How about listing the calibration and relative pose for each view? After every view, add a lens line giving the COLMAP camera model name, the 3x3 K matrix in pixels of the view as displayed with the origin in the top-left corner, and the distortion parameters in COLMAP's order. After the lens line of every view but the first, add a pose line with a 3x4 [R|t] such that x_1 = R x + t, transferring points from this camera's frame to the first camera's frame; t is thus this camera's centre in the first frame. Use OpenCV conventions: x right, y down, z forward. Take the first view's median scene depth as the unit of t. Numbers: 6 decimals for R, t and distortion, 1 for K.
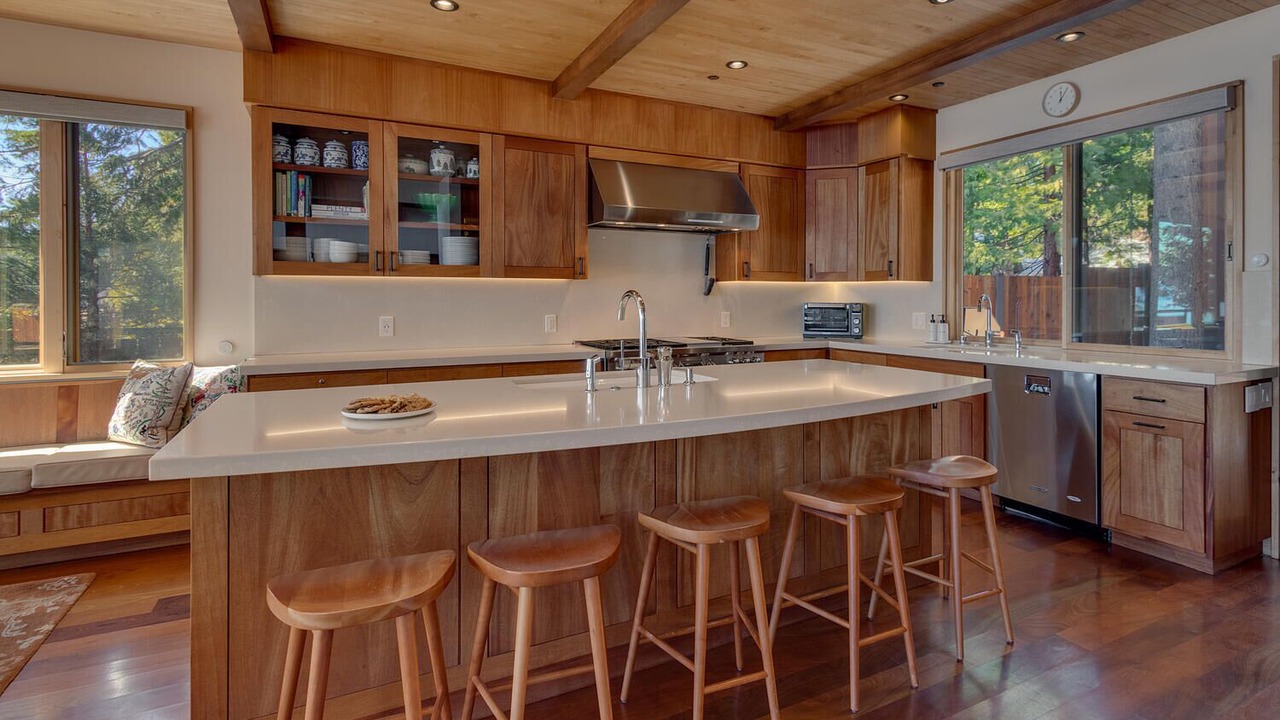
lens RADIAL K [[640.8, 0, 642.5], [0, 640.8, 298.3], [0, 0, 1]] dist [0.000302, 0.000419]
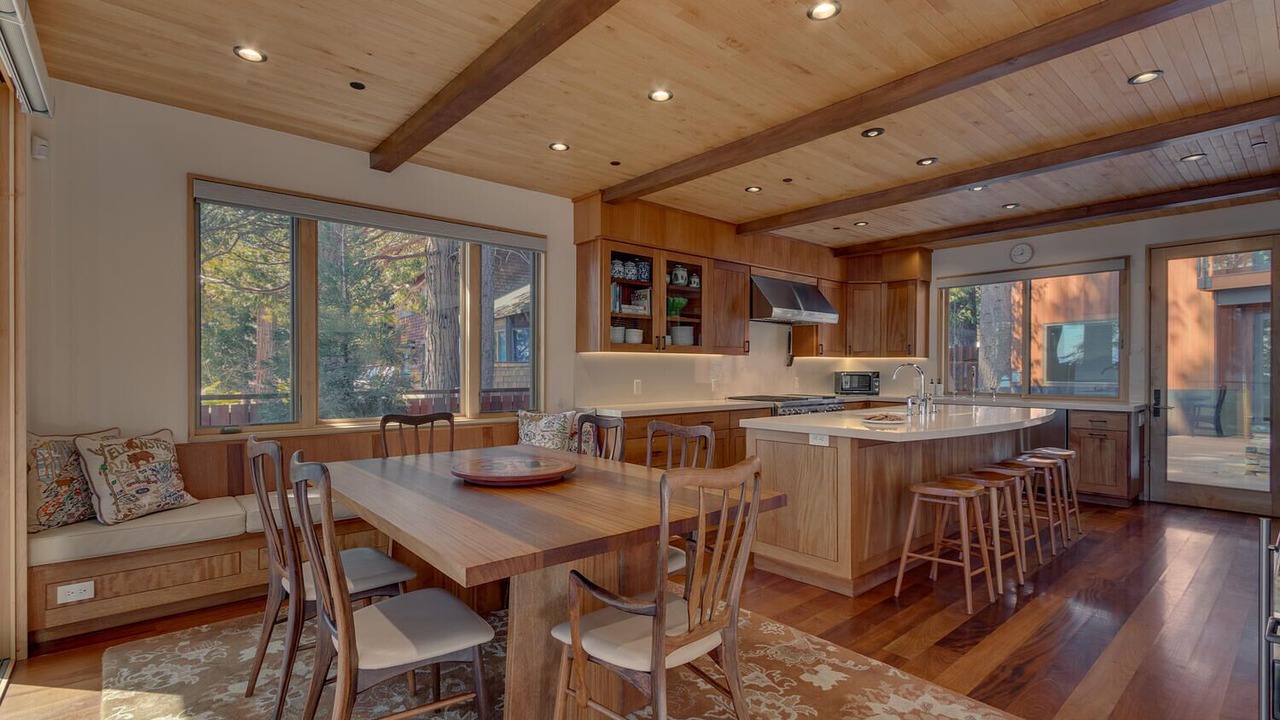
lens RADIAL K [[602.4, 0, 640.9], [0, 602.4, 352.6], [0, 0, 1]] dist [0.001730, 0.000231]
pose [[0.970274, 0.008027, 0.241877, -0.708334], [-0.001311, 0.999609, -0.027915, 0.003040], [-0.242006, 0.026768, 0.969905, -0.313682]]
